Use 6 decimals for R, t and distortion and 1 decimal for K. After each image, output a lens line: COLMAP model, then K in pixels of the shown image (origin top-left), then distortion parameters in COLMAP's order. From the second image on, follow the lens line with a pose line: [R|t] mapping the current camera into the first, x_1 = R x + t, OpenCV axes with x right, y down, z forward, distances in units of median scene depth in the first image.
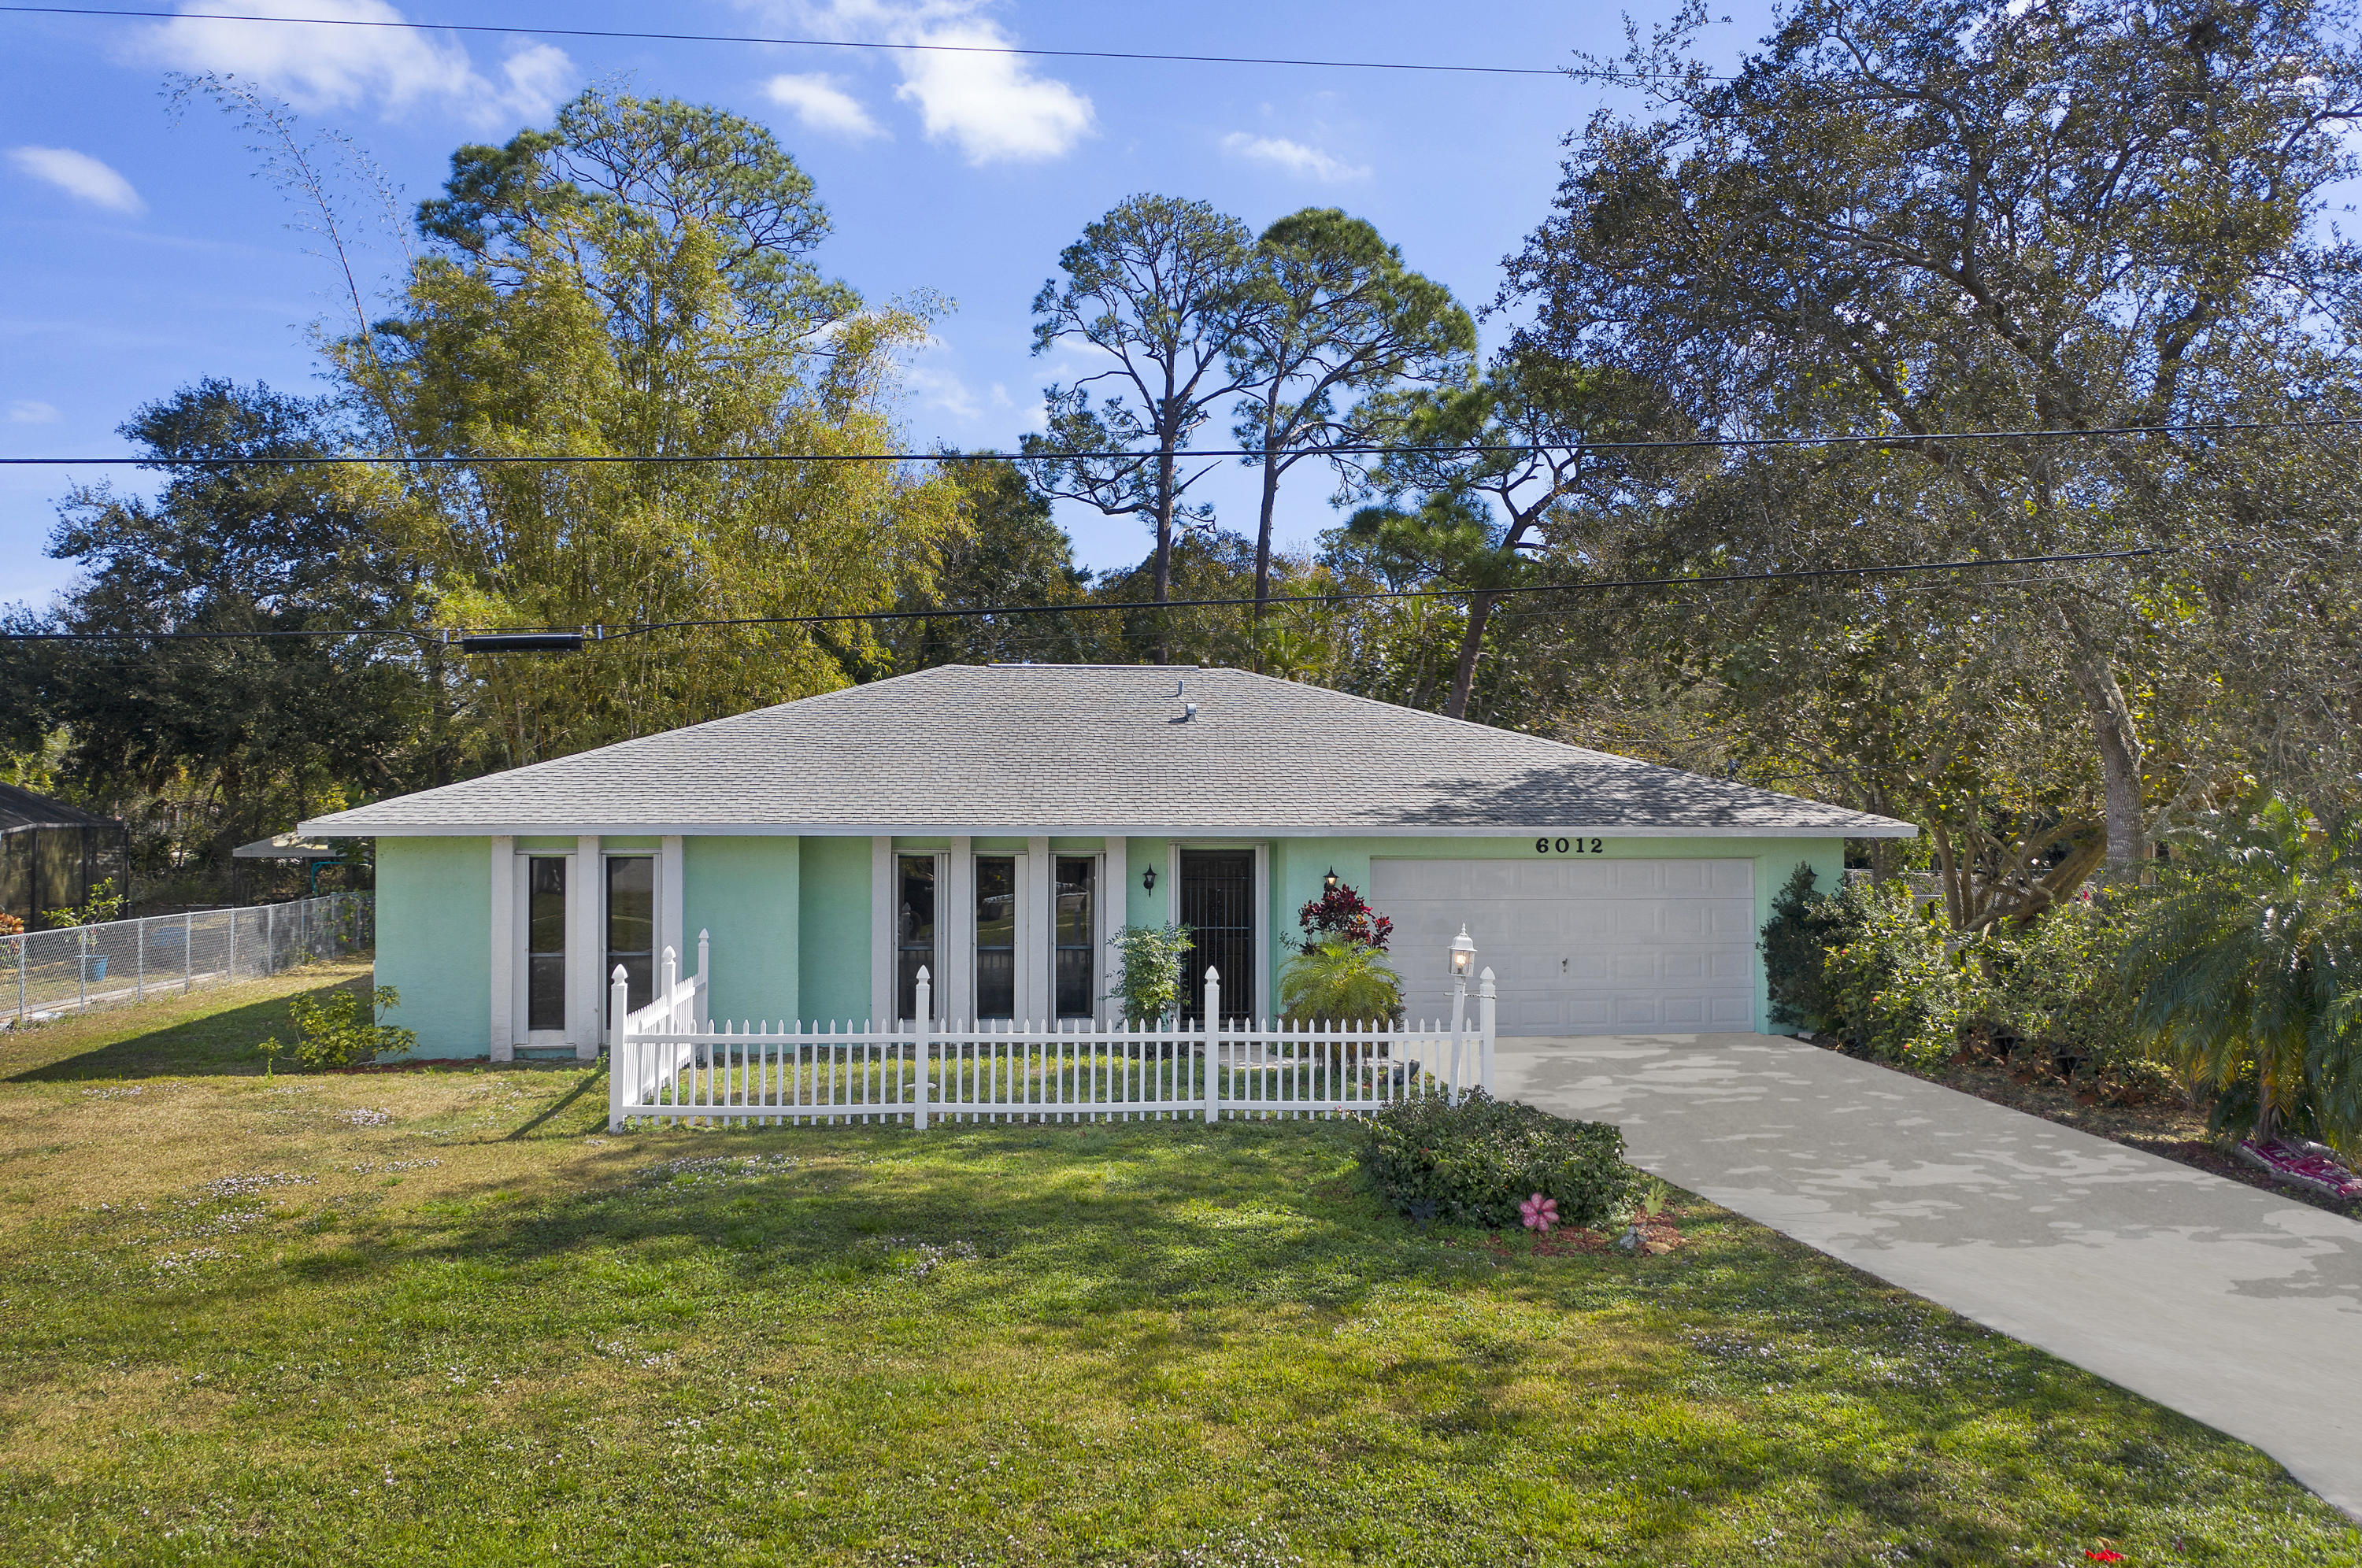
lens RADIAL K [[1895.1, 0, 1179.3], [0, 1895.1, 786.2], [0, 0, 1]] dist [0.046430, 0.000774]
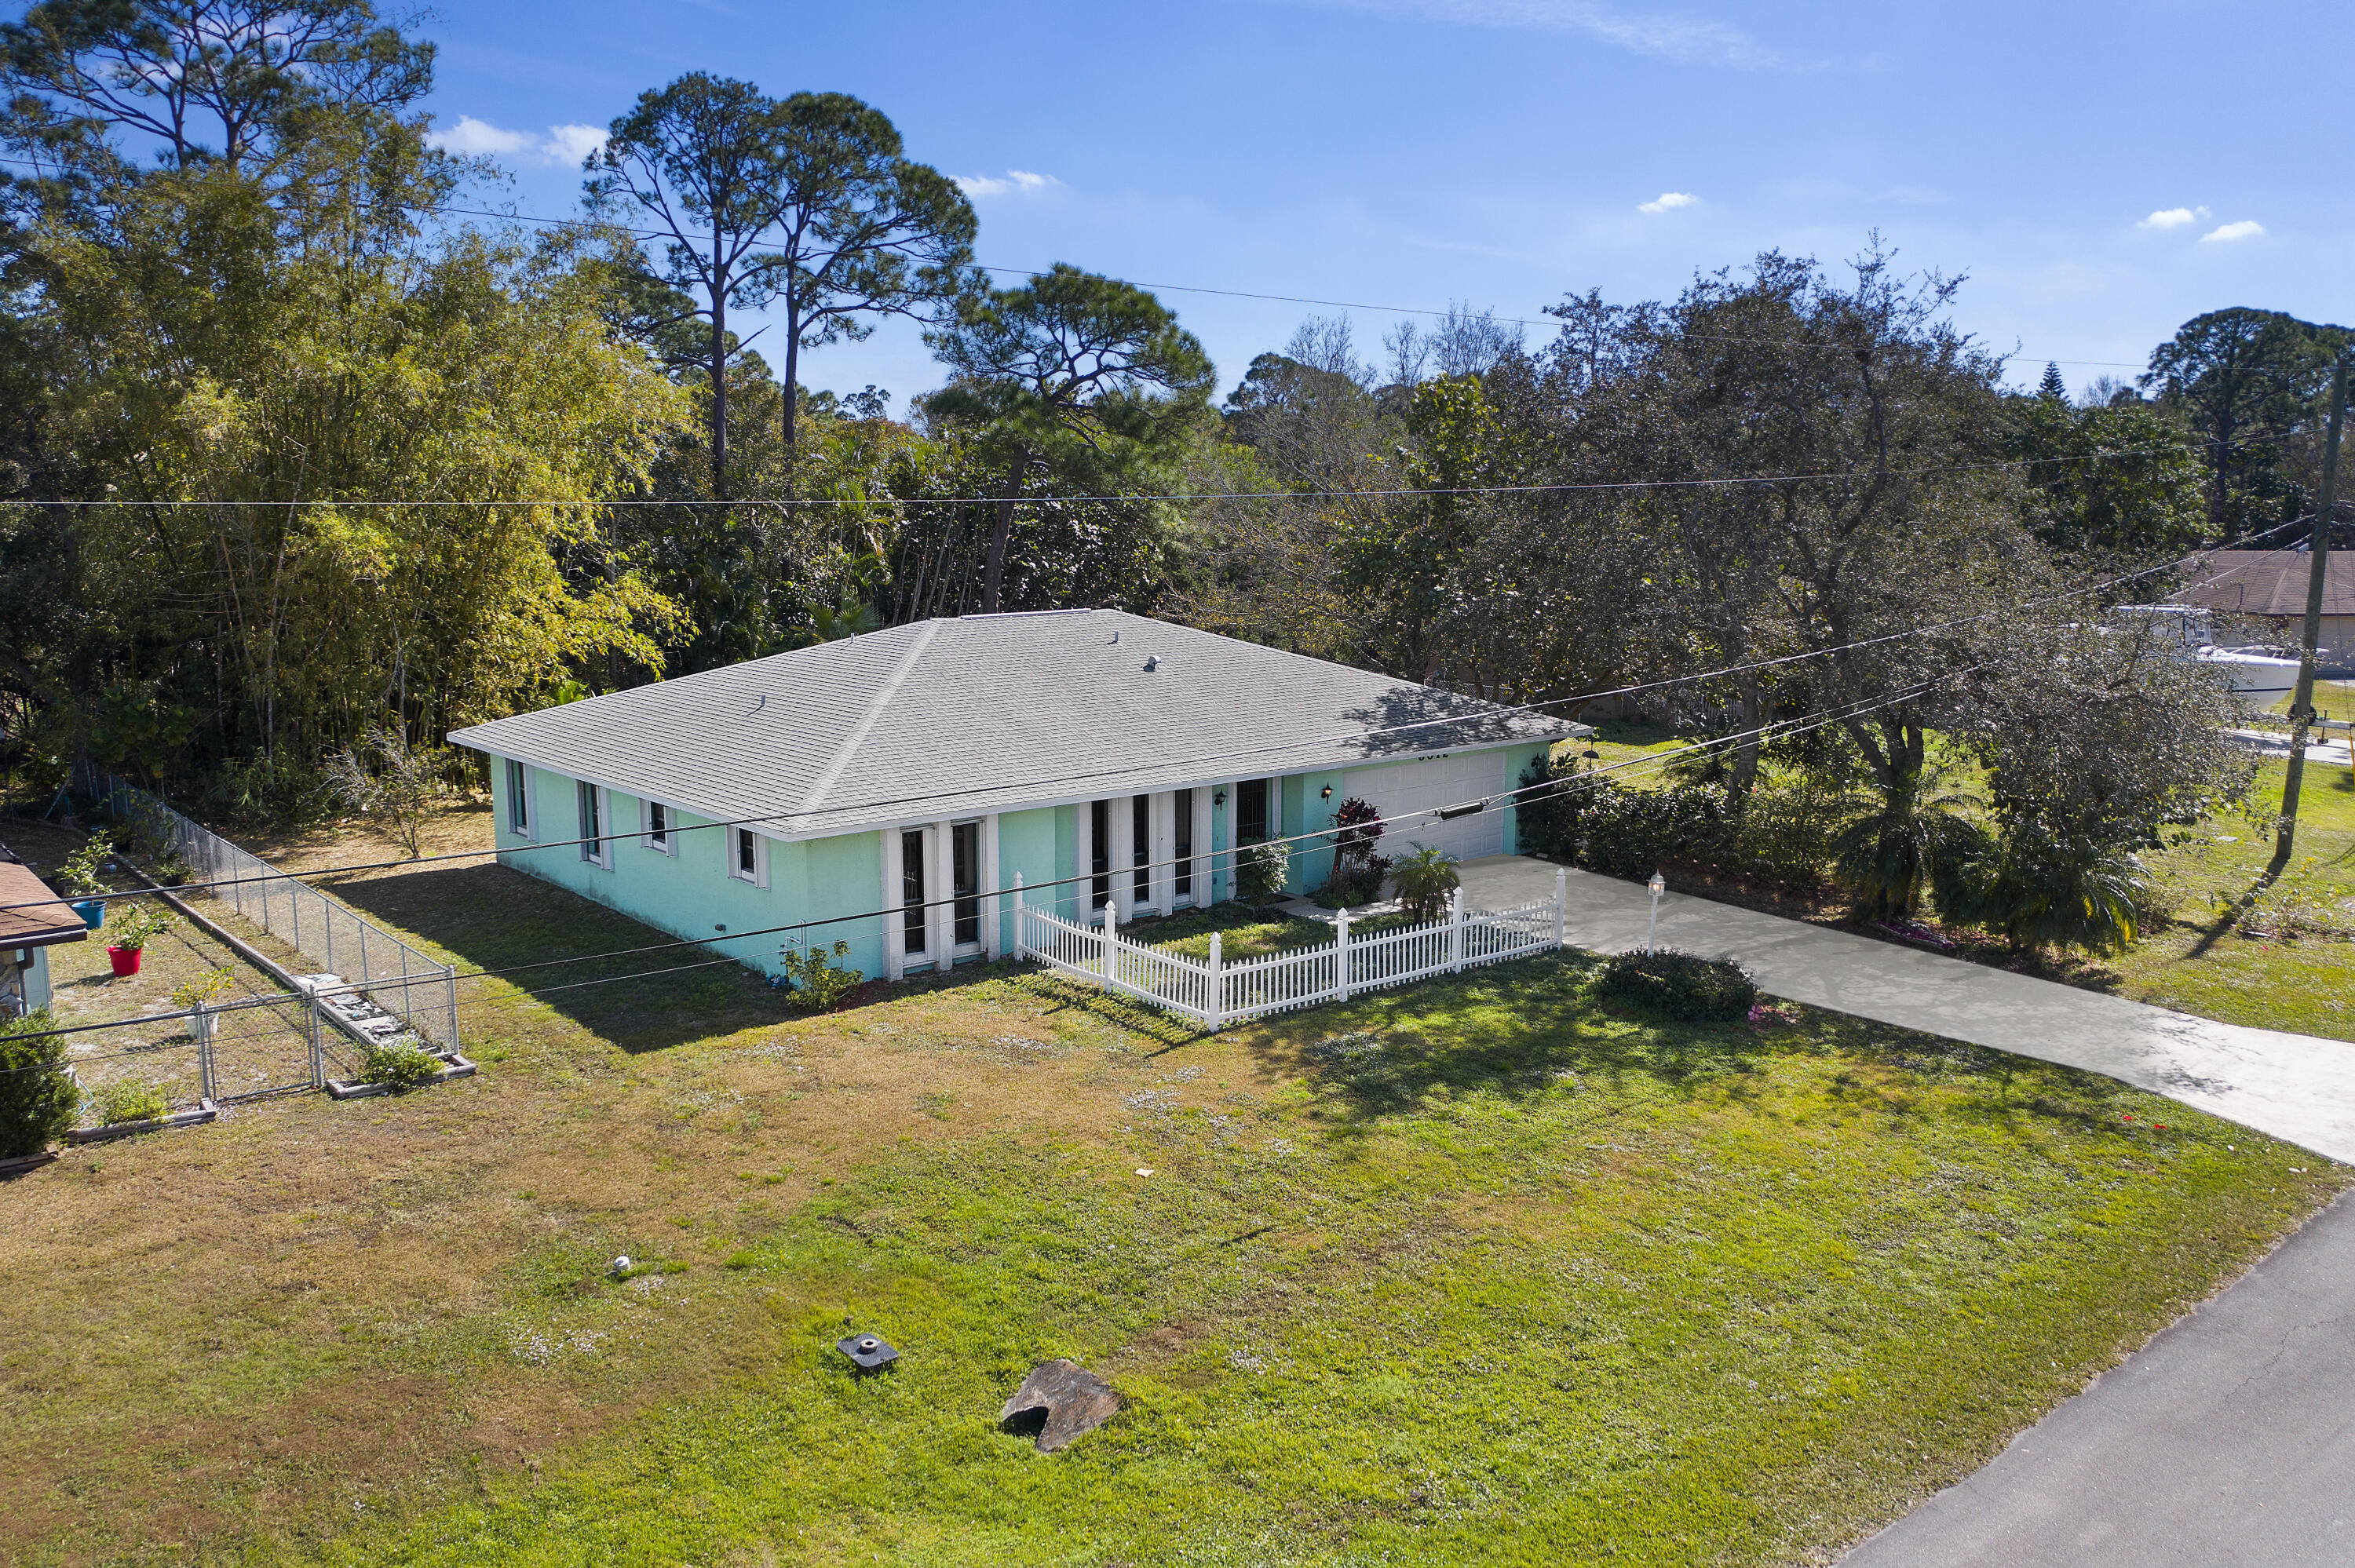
lens RADIAL K [[1889.5, 0, 1177.3], [0, 1889.5, 785.8], [0, 0, 1]] dist [0.046430, 0.000774]
pose [[0.867762, -0.090442, 0.488681, -1.784466], [0.000598, 0.983491, 0.180956, -0.543877], [-0.496979, -0.156734, 0.853490, -0.663830]]
